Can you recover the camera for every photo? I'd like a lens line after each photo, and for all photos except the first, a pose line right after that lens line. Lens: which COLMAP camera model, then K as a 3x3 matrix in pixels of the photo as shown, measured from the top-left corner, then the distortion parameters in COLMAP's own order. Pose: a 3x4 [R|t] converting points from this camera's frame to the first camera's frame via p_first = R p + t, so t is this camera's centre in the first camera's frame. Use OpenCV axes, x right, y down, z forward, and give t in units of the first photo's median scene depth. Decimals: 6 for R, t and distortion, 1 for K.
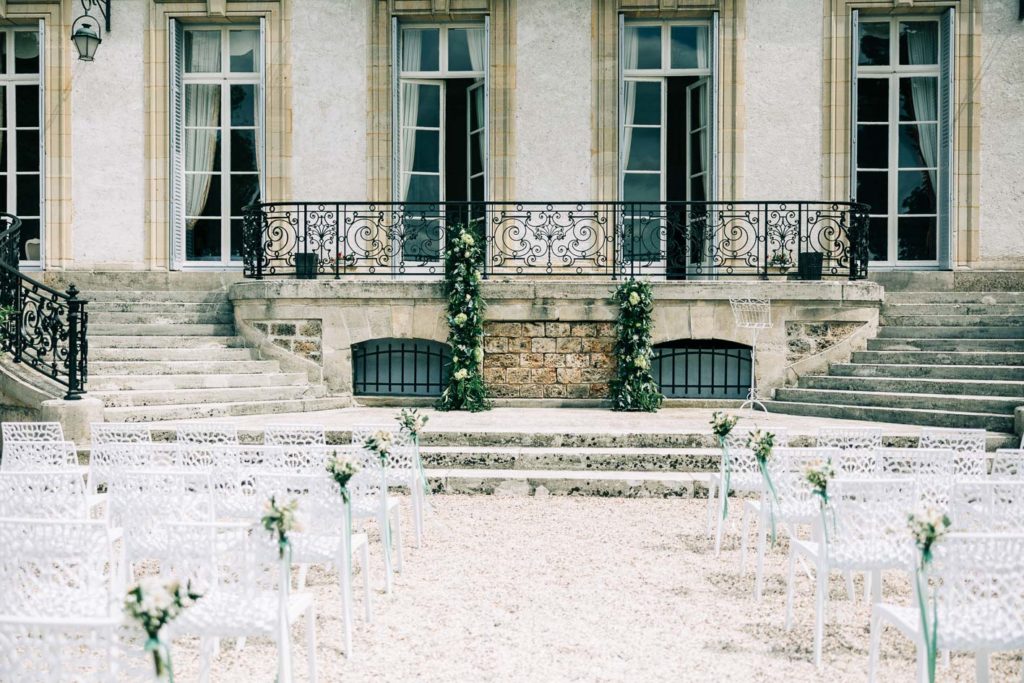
lens RADIAL K [[901.4, 0, 512.0], [0, 901.4, 341.5], [0, 0, 1]] dist [0.006675, 0.002337]
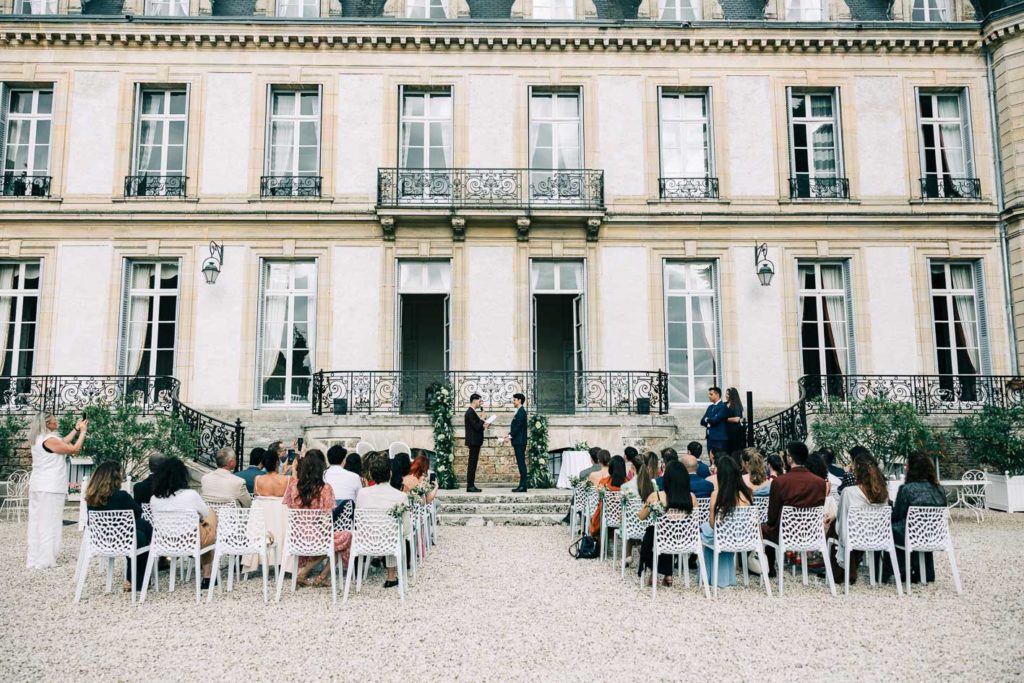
lens RADIAL K [[901.4, 0, 512.0], [0, 901.4, 341.5], [0, 0, 1]] dist [0.006675, 0.002337]
pose [[0.996428, 0.003722, 0.084366, -0.067936], [0.008671, 0.989239, -0.146051, 0.048657], [-0.084001, 0.146261, 0.985673, -0.777982]]
